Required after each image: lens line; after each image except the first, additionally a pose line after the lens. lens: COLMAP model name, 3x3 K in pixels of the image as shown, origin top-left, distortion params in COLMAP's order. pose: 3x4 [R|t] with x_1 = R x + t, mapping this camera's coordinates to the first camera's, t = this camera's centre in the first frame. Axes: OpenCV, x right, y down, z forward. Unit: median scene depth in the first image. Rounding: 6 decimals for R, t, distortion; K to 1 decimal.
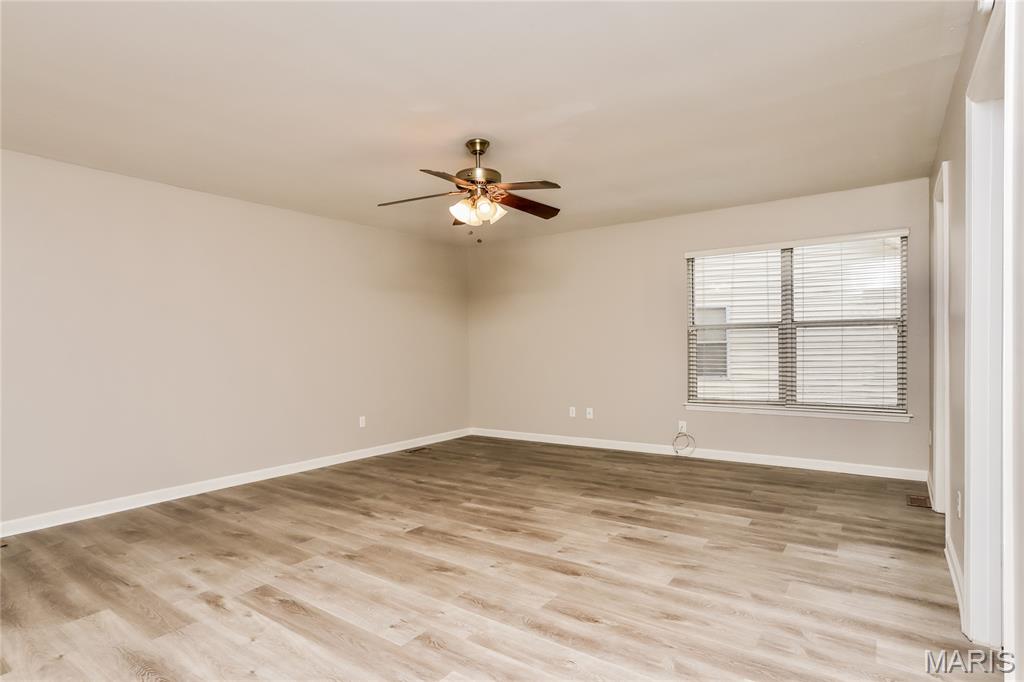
lens RADIAL K [[545.1, 0, 512.0], [0, 545.1, 341.0], [0, 0, 1]] dist [-0.038399, 0.000359]
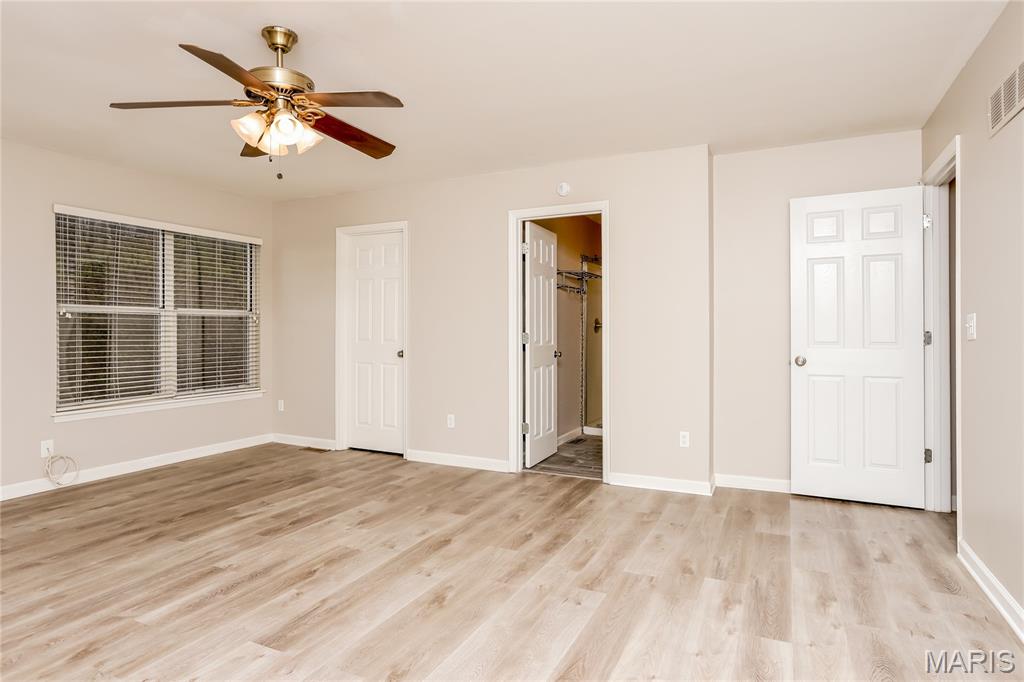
lens RADIAL K [[554.9, 0, 512.0], [0, 554.9, 341.0], [0, 0, 1]] dist [-0.063776, 0.039256]
pose [[-0.154445, -0.007748, 0.987971, -0.783239], [-0.002248, 0.999969, 0.007490, 0.014320], [-0.987999, -0.001064, -0.154458, 0.819679]]
